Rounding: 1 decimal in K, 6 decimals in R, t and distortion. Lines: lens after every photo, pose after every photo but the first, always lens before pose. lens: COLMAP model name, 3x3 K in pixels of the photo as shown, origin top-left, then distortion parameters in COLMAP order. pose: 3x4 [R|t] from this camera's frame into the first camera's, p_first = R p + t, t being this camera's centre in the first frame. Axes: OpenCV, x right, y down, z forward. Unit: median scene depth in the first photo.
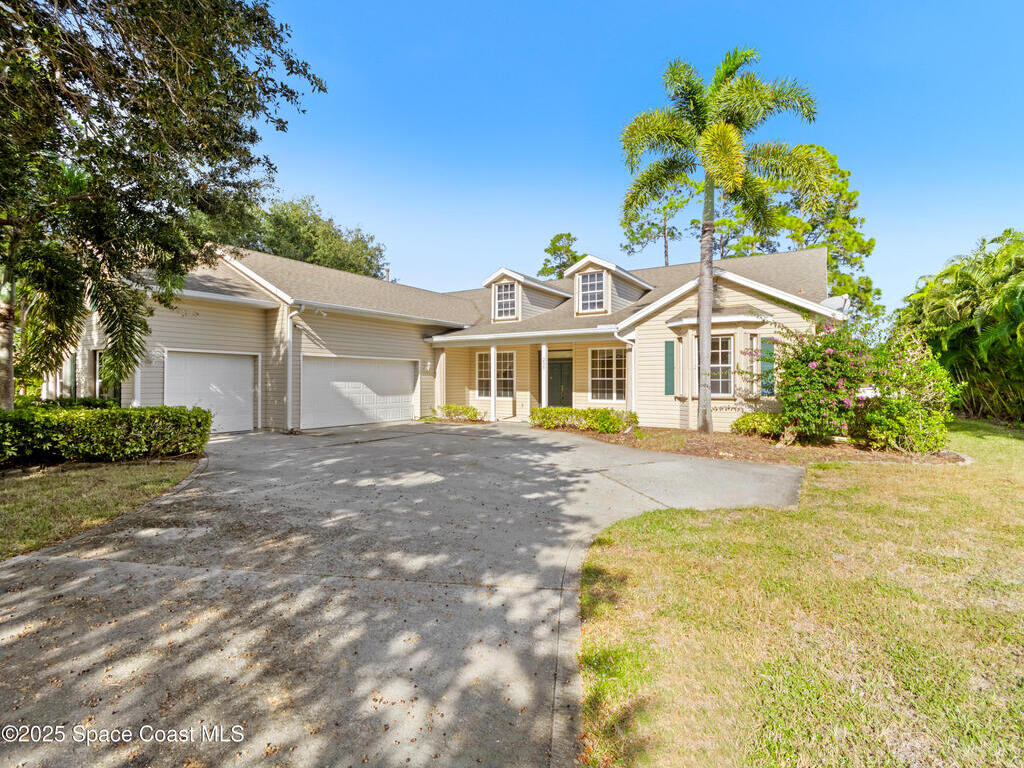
lens RADIAL K [[500.1, 0, 510.4], [0, 500.1, 379.8], [0, 0, 1]] dist [-0.013826, -0.001703]
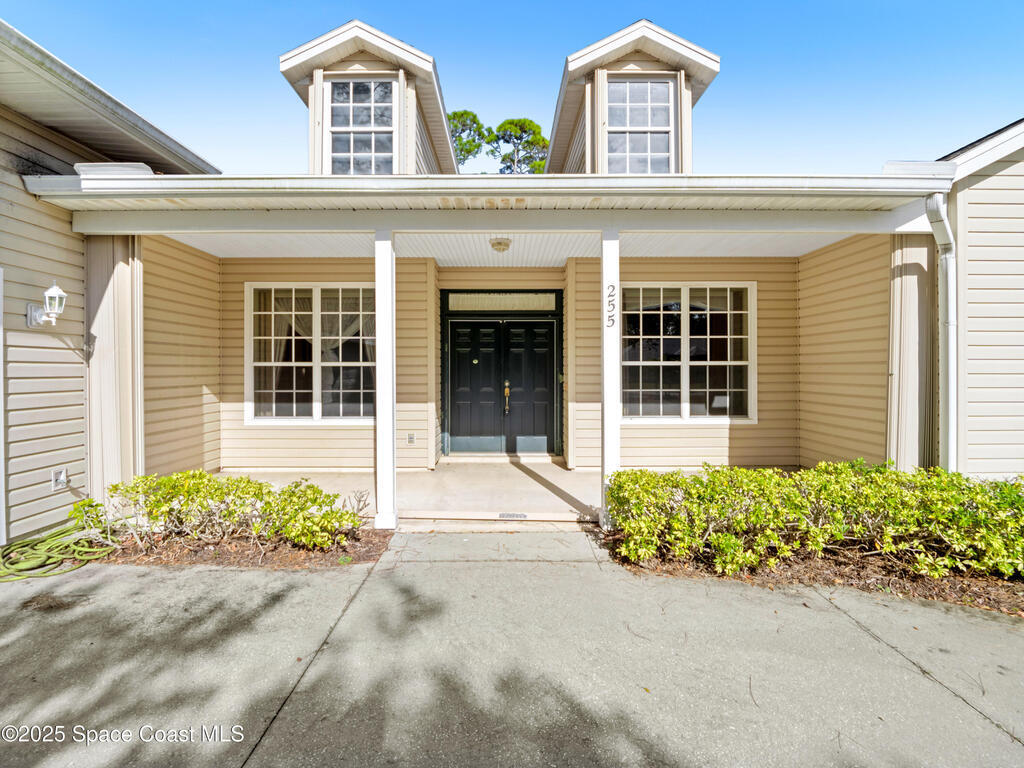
lens RADIAL K [[500.1, 0, 510.2], [0, 500.1, 369.9], [0, 0, 1]] dist [-0.013826, -0.001703]
pose [[0.840593, -0.004467, 0.541649, -0.118766], [0.003654, 0.999990, 0.002576, 0.001896], [-0.541655, -0.000186, 0.840601, 0.747601]]
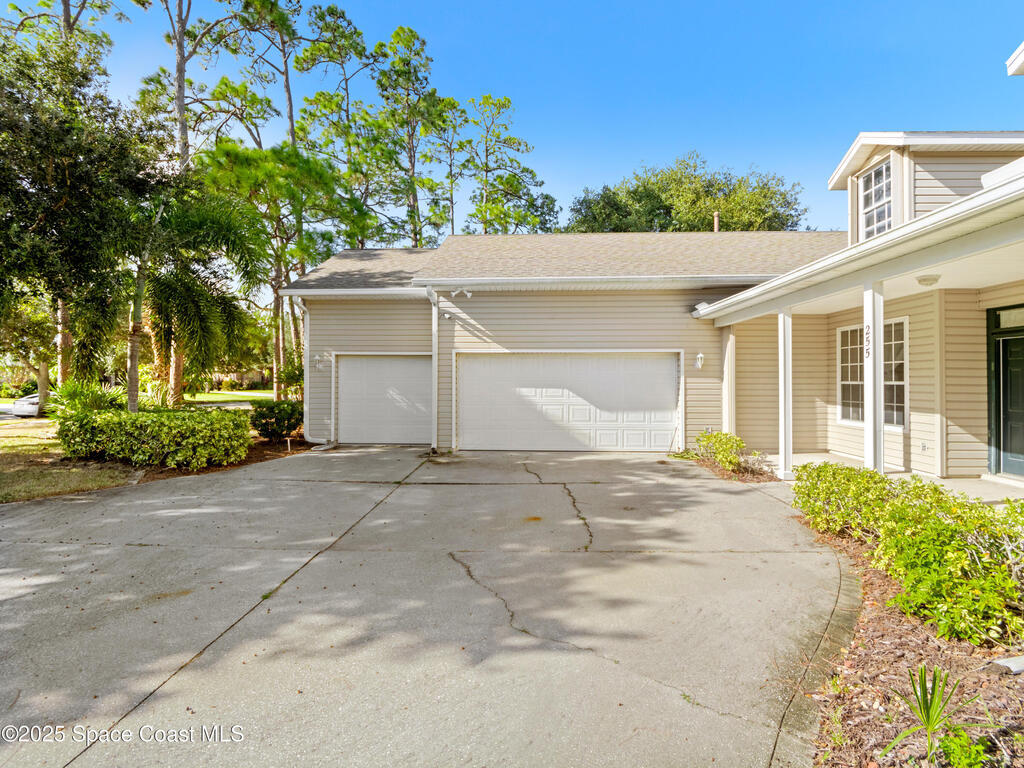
lens RADIAL K [[500.1, 0, 504.1], [0, 500.1, 379.3], [0, 0, 1]] dist [-0.013826, -0.001703]
pose [[0.494623, -0.006246, -0.869085, 0.230201], [-0.000171, 0.999973, -0.007284, -0.001965], [0.869108, 0.003751, 0.494608, 0.560633]]
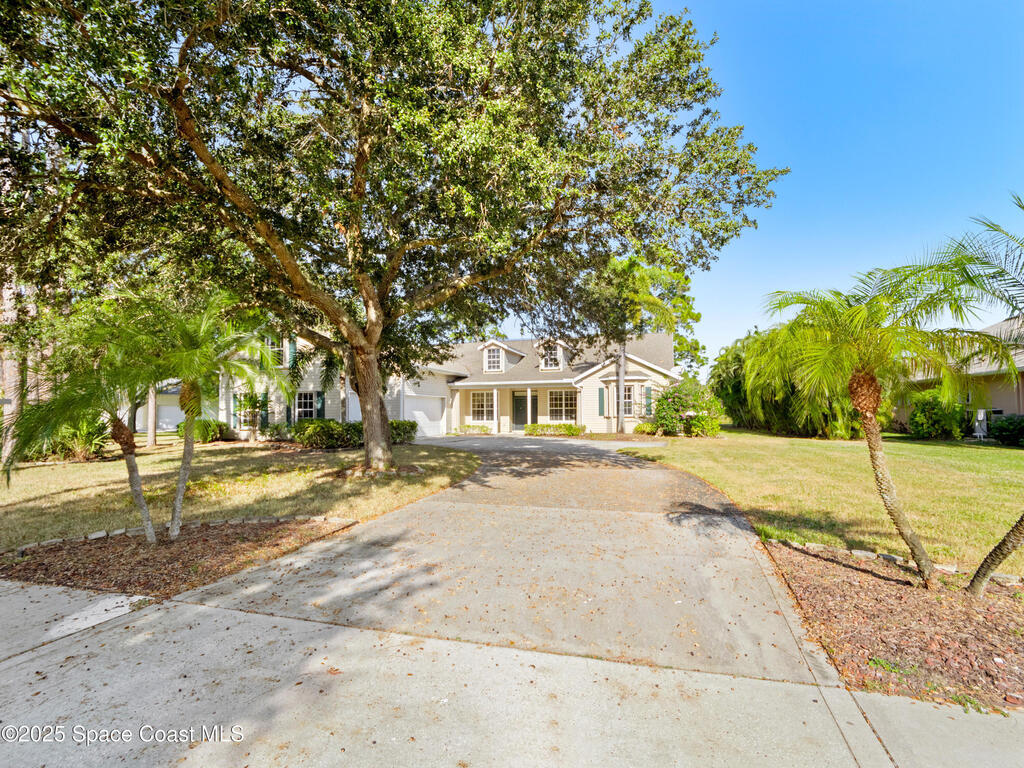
lens RADIAL K [[500.1, 0, 510.3], [0, 500.1, 416.4], [0, 0, 1]] dist [-0.013826, -0.001703]
pose [[0.966630, -0.006996, 0.256083, -0.410039], [0.006137, 0.999973, 0.004152, 0.017842], [-0.256105, -0.002442, 0.966646, -0.615252]]
